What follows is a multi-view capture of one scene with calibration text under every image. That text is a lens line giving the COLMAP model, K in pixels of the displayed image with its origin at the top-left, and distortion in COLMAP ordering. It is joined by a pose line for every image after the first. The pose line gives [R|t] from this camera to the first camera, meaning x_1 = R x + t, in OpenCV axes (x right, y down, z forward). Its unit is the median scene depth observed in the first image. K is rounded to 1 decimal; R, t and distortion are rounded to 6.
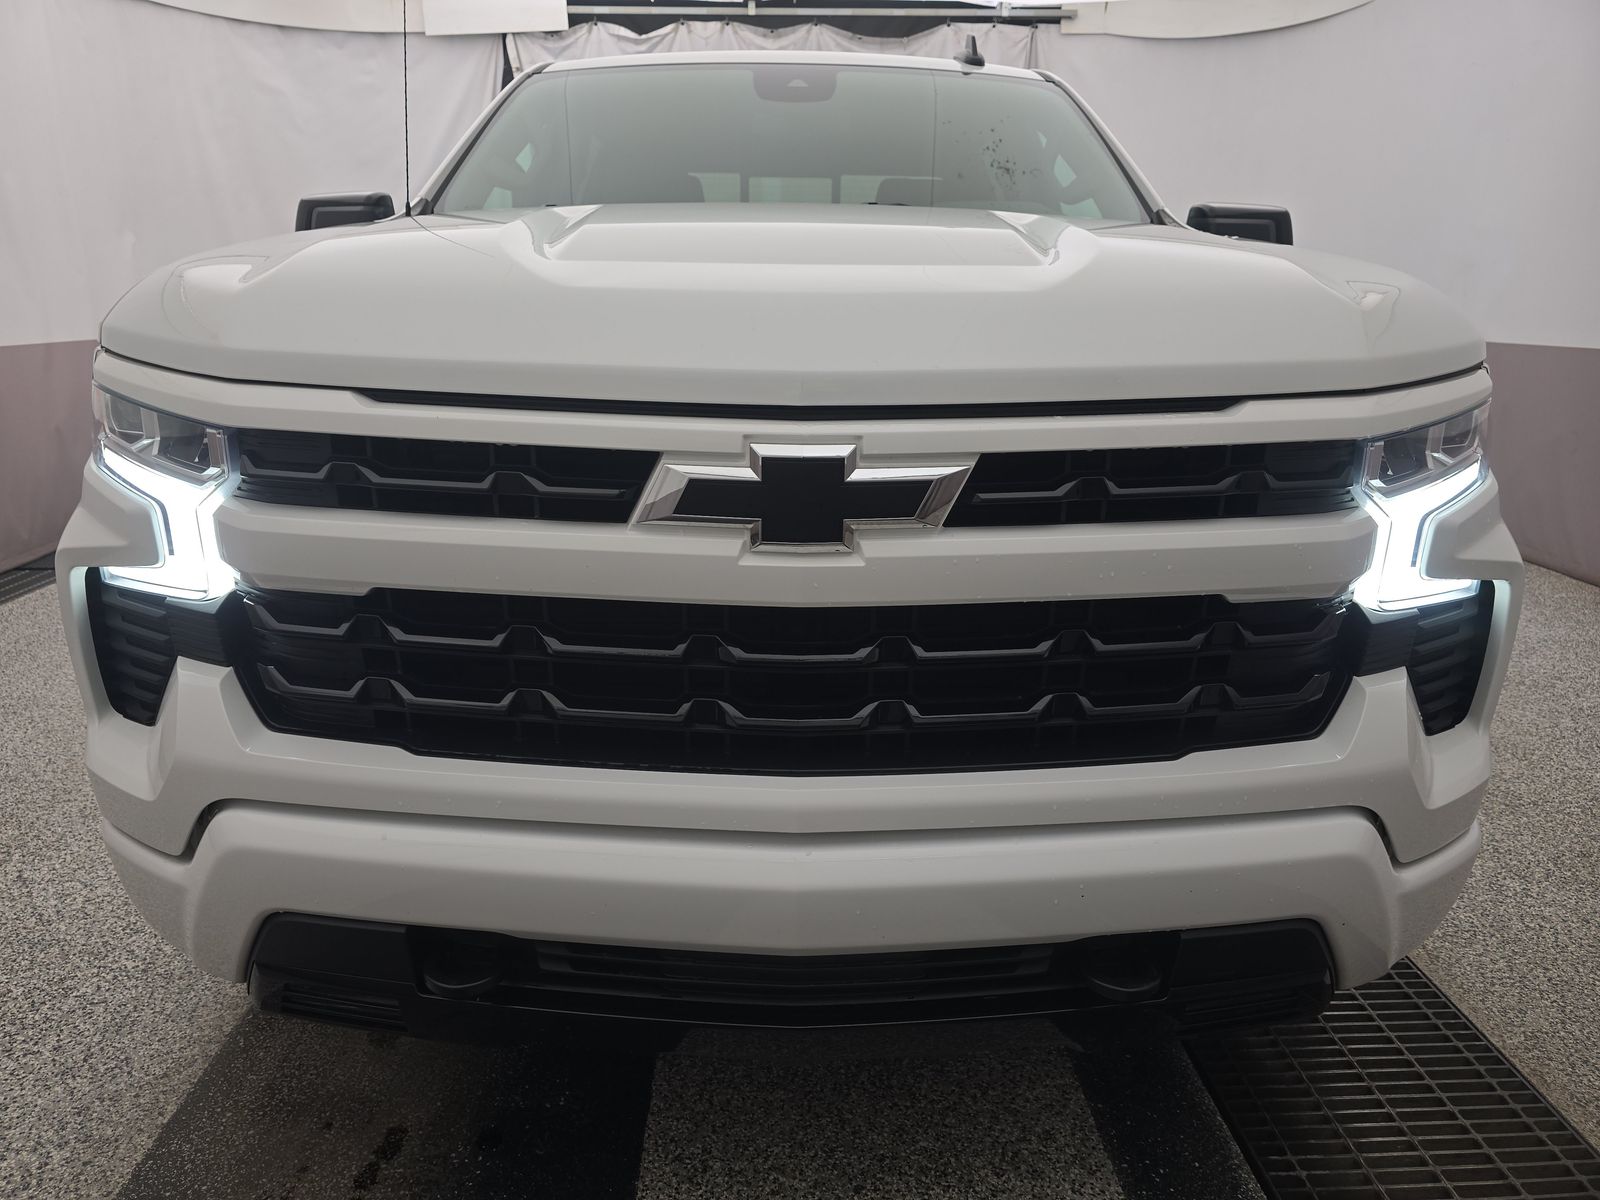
lens RADIAL K [[1096.2, 0, 792.6], [0, 1096.2, 602.6], [0, 0, 1]] dist [0.062367, -0.052568]
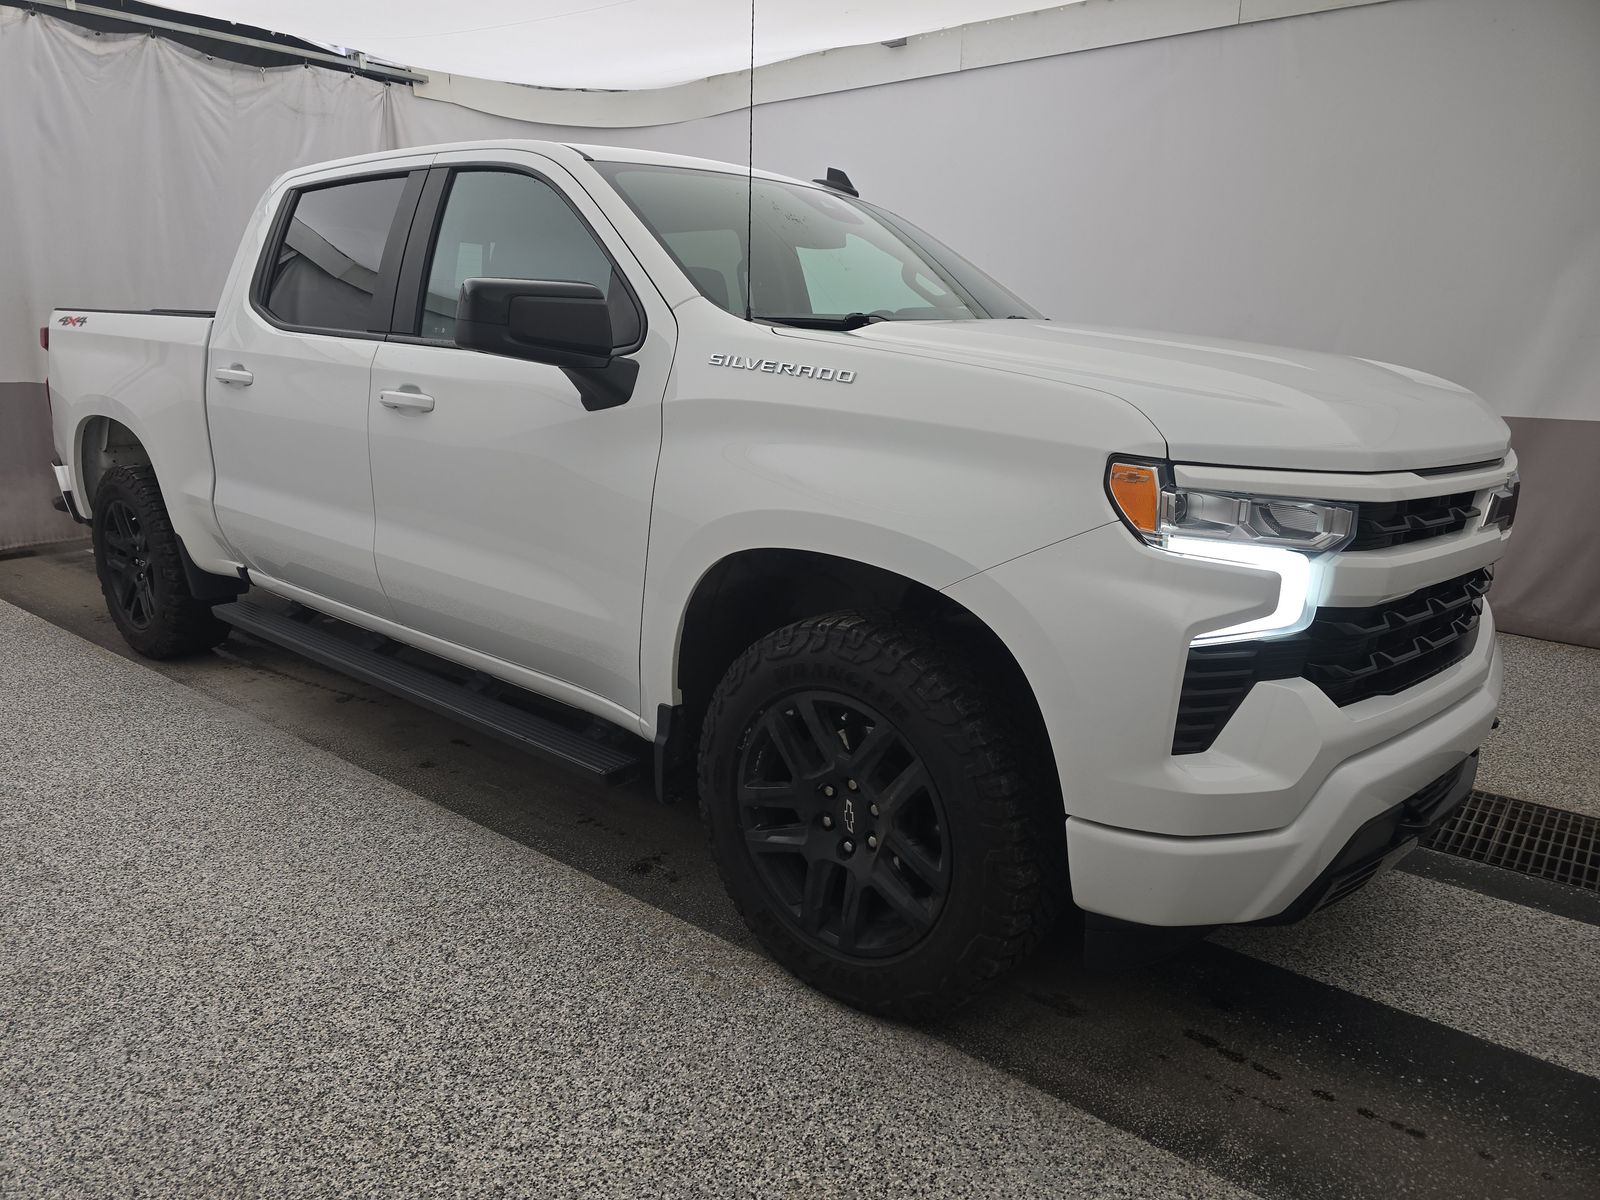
lens RADIAL K [[1096.2, 0, 792.6], [0, 1096.2, 602.6], [0, 0, 1]] dist [0.062367, -0.052568]
pose [[0.639802, -0.181107, 0.746896, -0.396816], [0.199050, 0.977726, 0.066569, -0.052069], [-0.742316, 0.106079, 0.661600, 0.109839]]
